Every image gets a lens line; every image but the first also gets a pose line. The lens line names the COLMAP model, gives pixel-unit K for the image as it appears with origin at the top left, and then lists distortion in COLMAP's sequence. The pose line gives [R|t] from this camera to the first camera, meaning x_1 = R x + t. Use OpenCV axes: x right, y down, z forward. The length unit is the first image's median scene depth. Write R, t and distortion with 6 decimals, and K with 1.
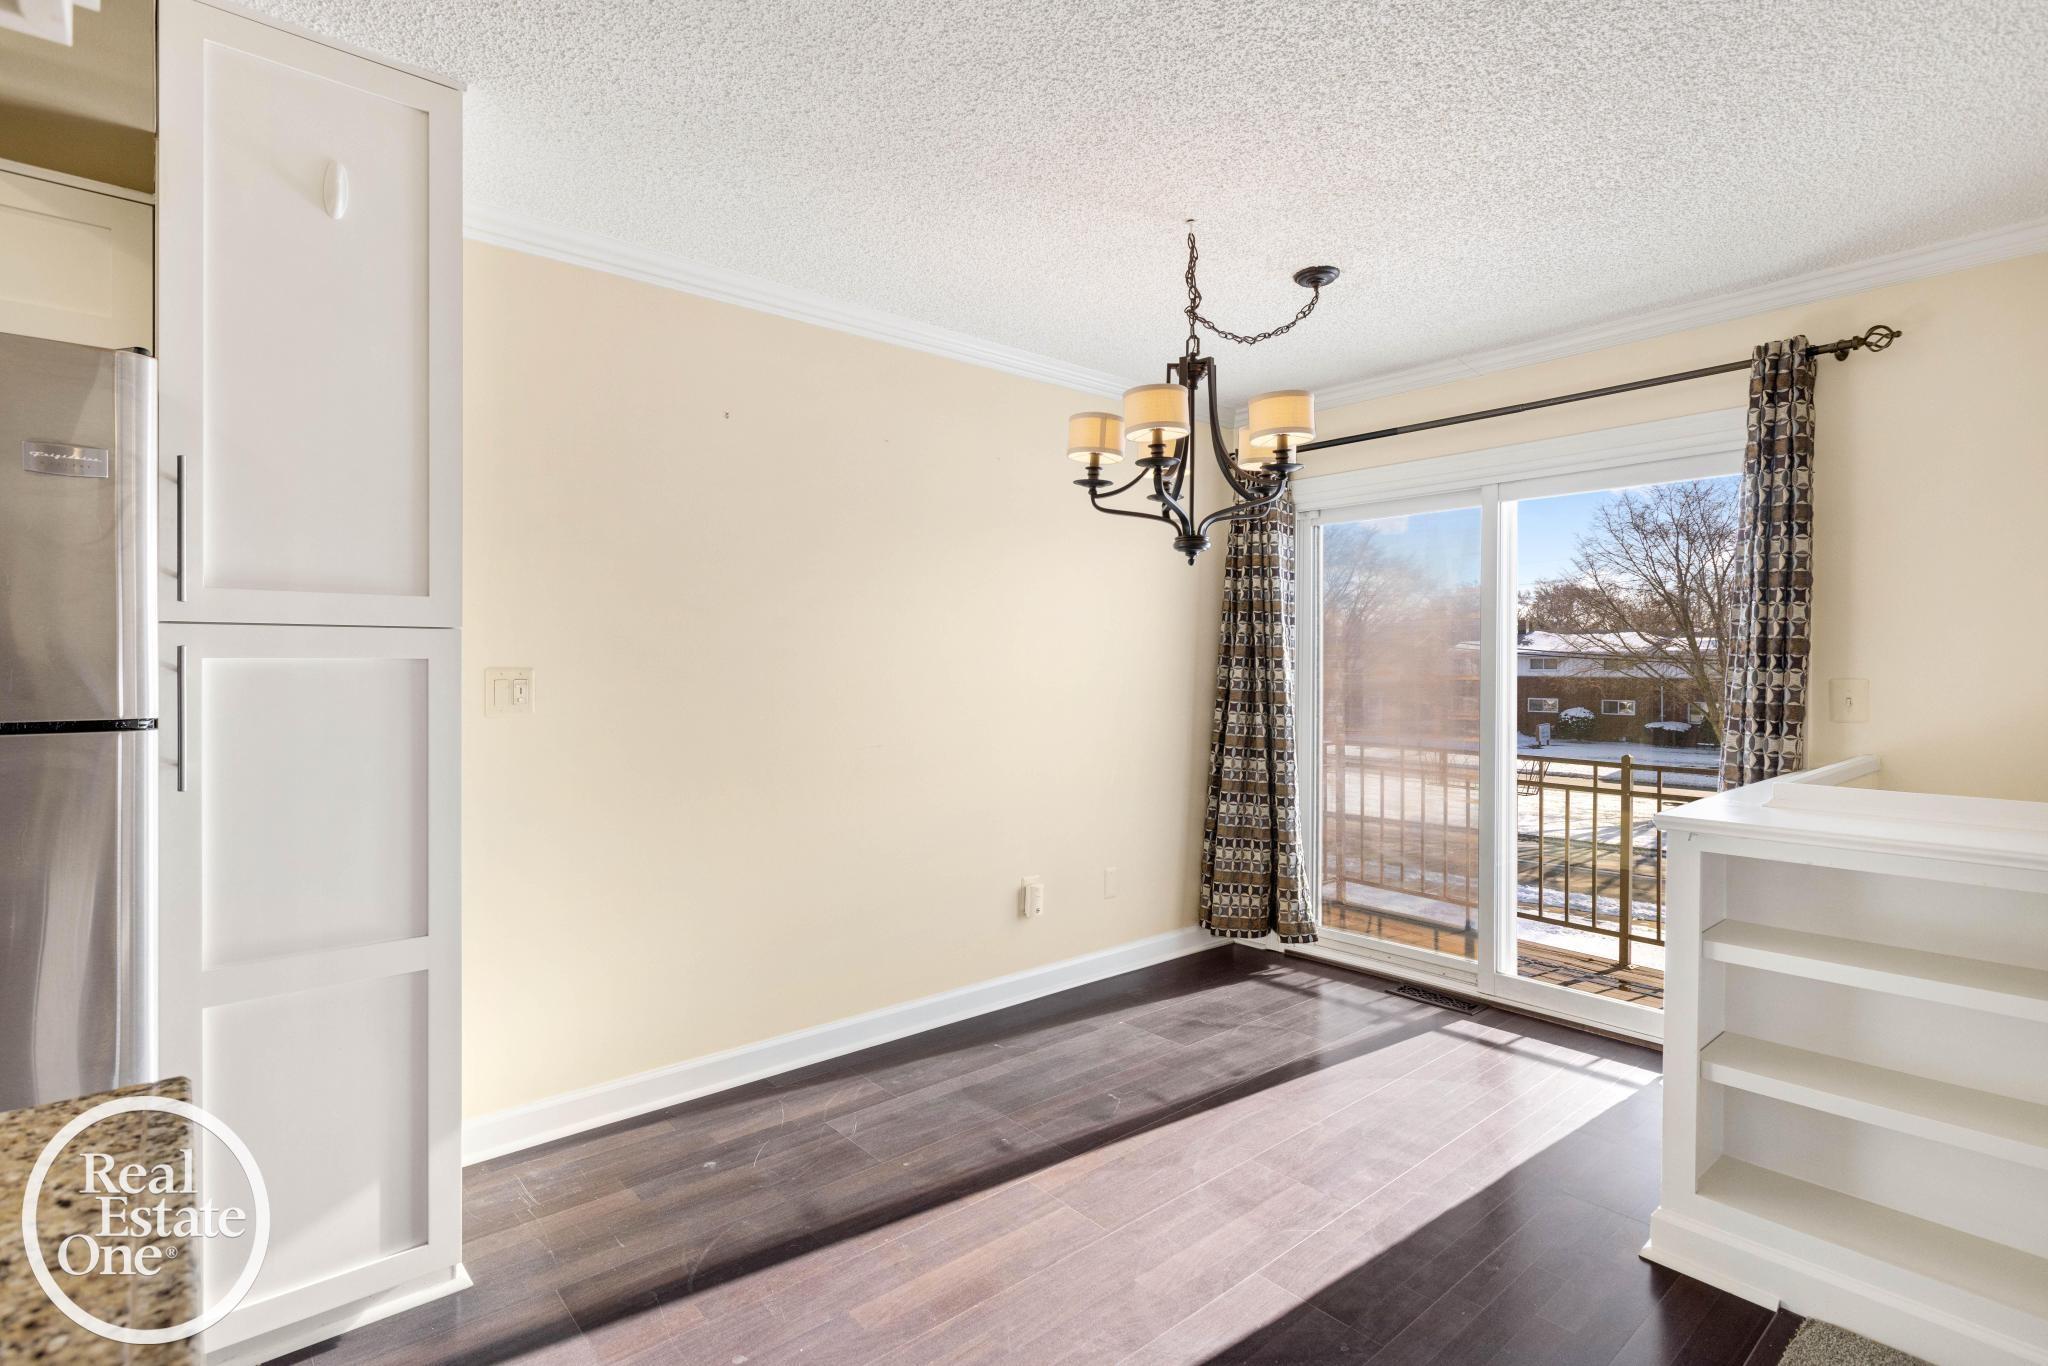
lens RADIAL K [[983.7, 0, 1030.8], [0, 983.7, 668.1], [0, 0, 1]] dist [0.000698, -0.002521]
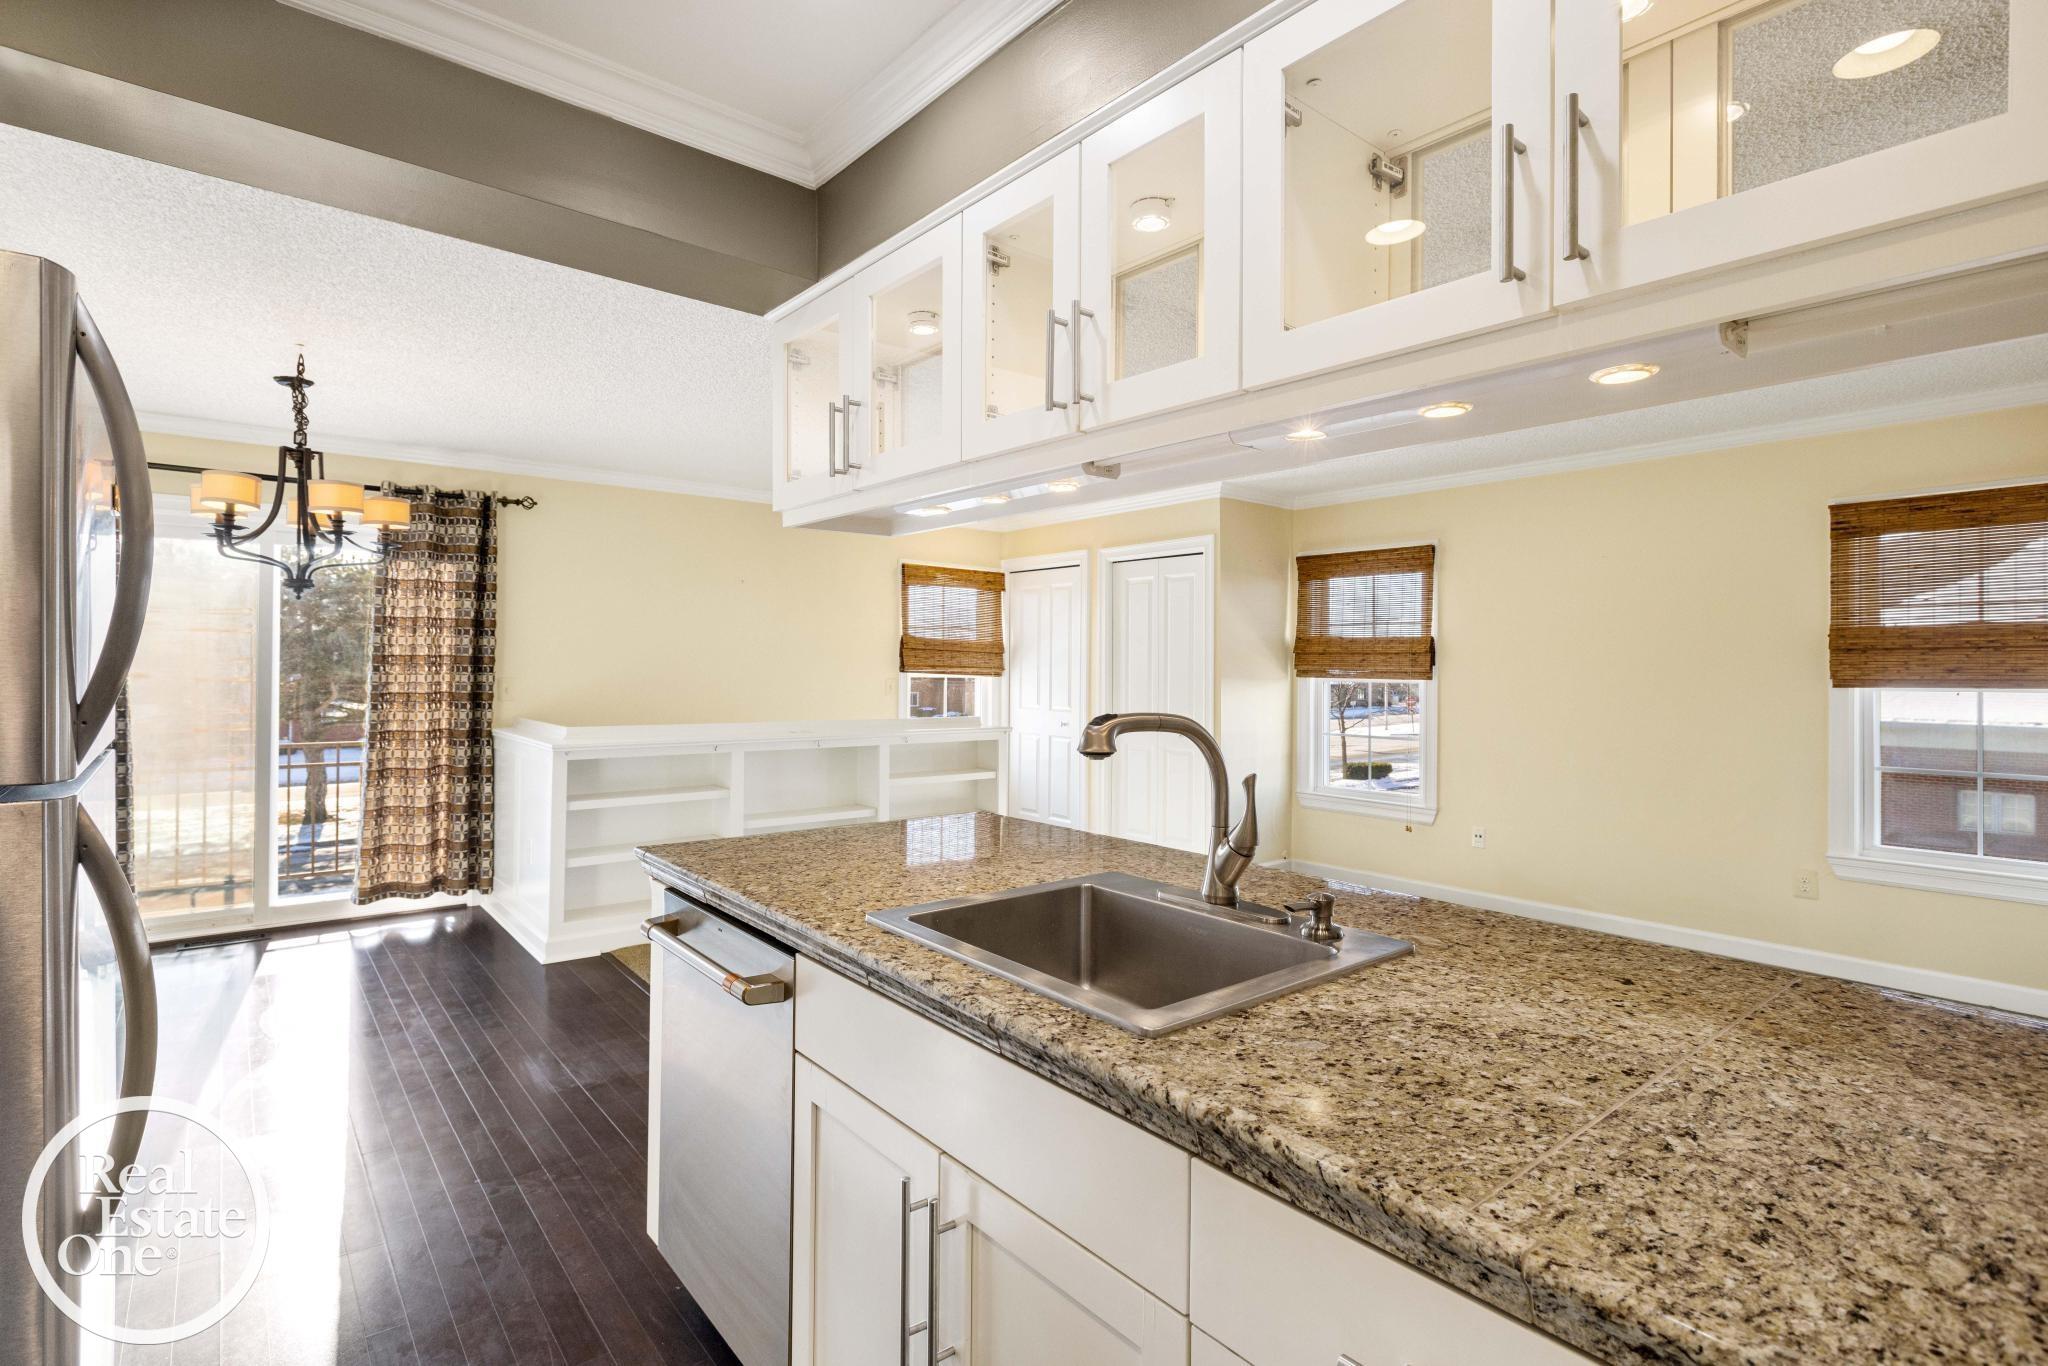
lens RADIAL K [[983.7, 0, 1005.1], [0, 983.7, 661.2], [0, 0, 1]] dist [0.000698, -0.002521]
pose [[0.041342, 0.005111, 0.999132, -0.847247], [-0.003829, 0.999980, -0.004957, -0.012689], [-0.999138, -0.003621, 0.041361, -0.022073]]
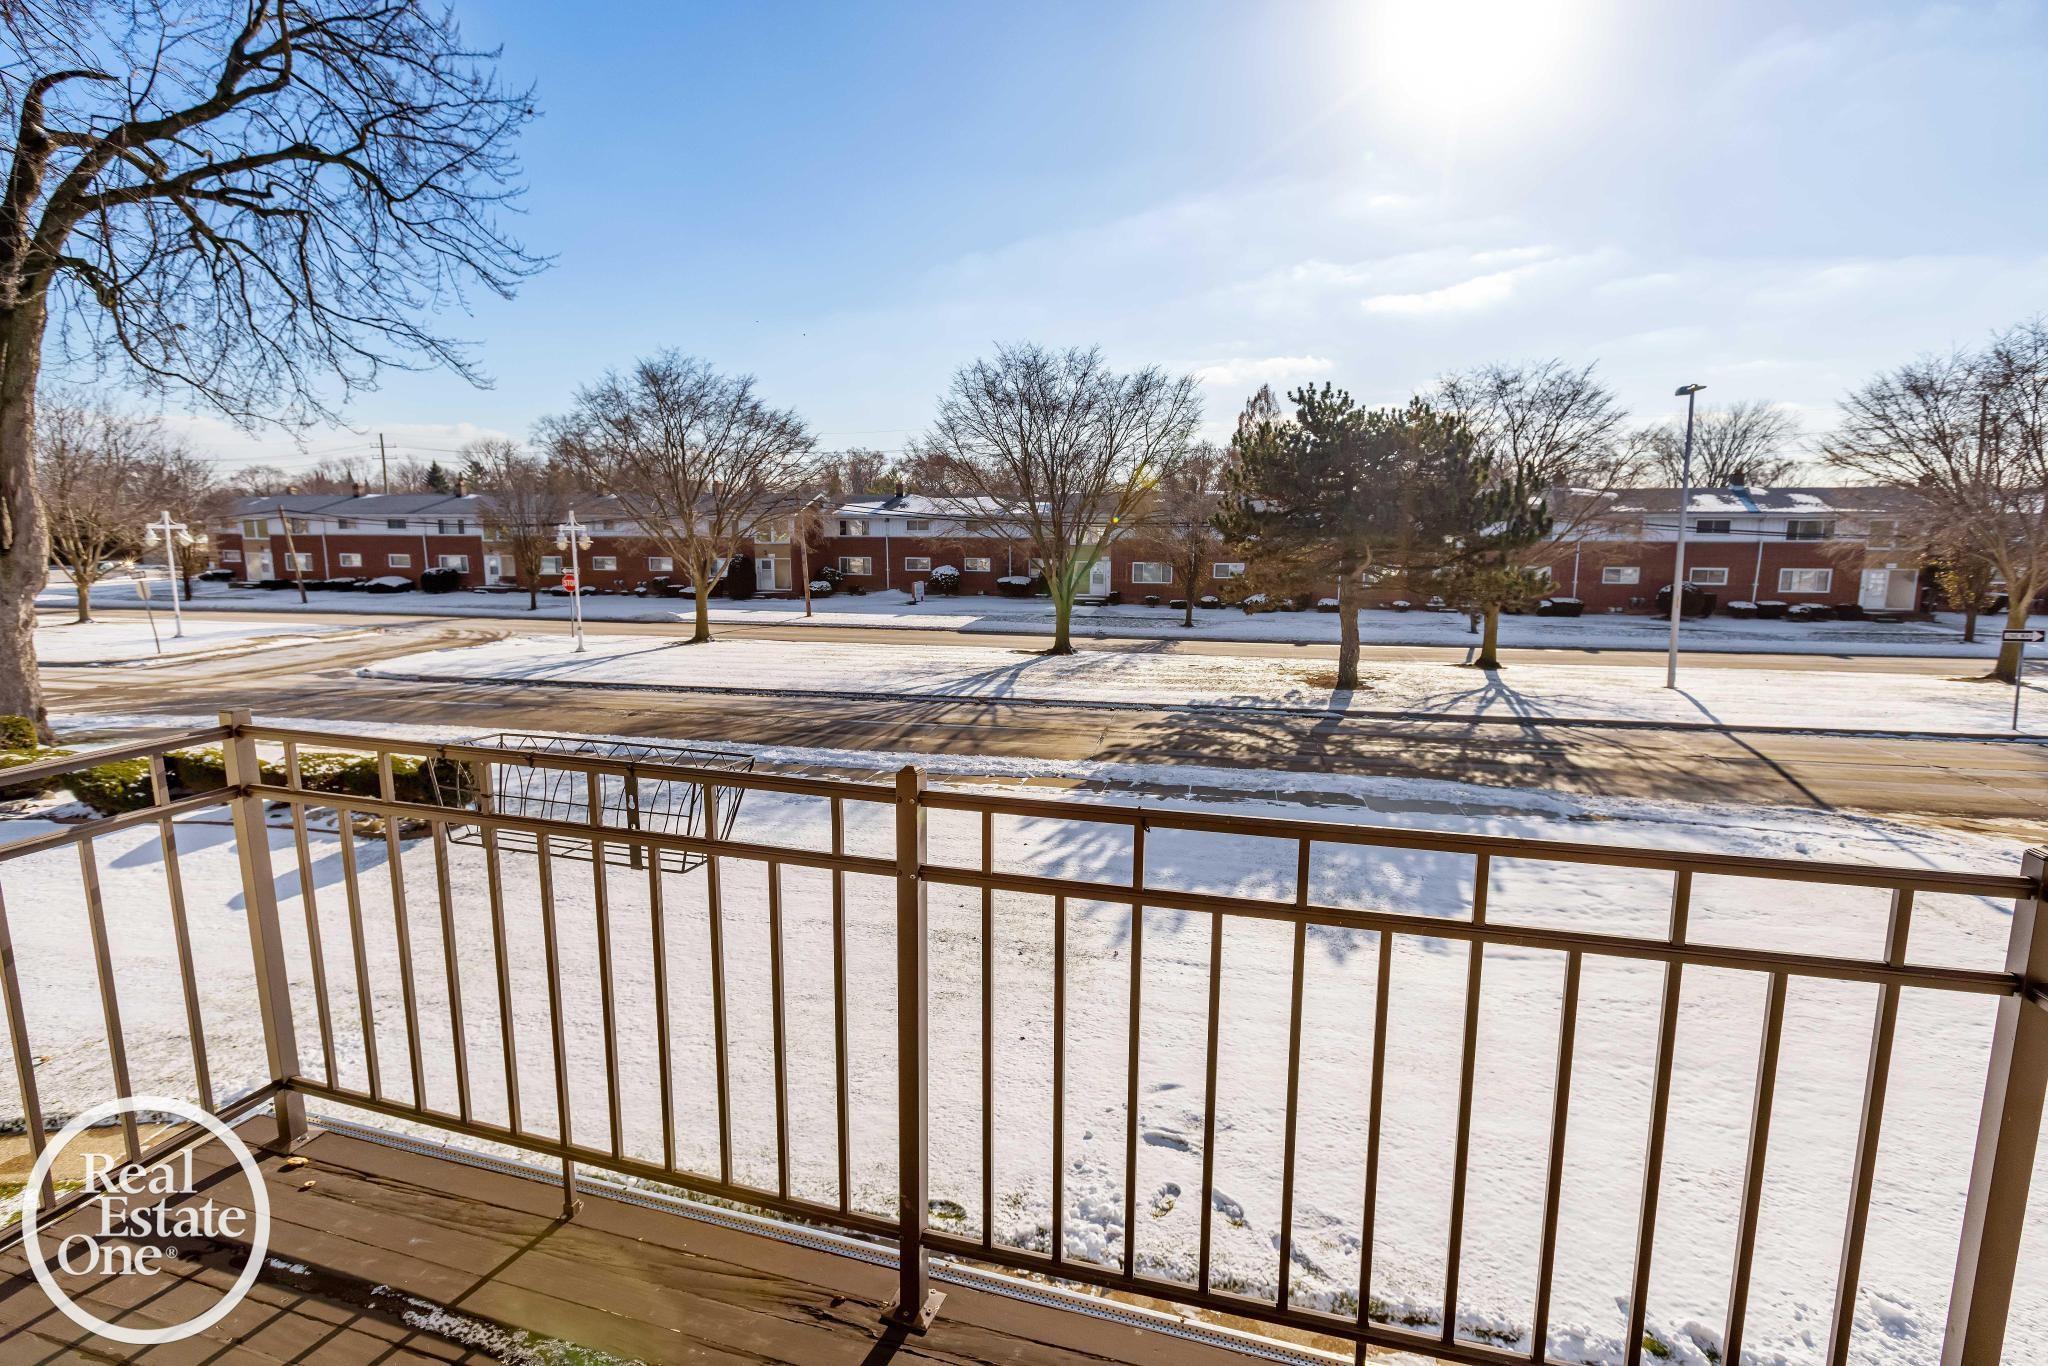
lens RADIAL K [[983.7, 0, 1040.8], [0, 983.7, 678.7], [0, 0, 1]] dist [0.000698, -0.002521]
pose [[0.824703, -0.085748, 0.559028, 0.602463], [0.000965, 0.988652, 0.150223, 0.007536], [-0.565565, -0.123350, 0.815427, 0.925915]]
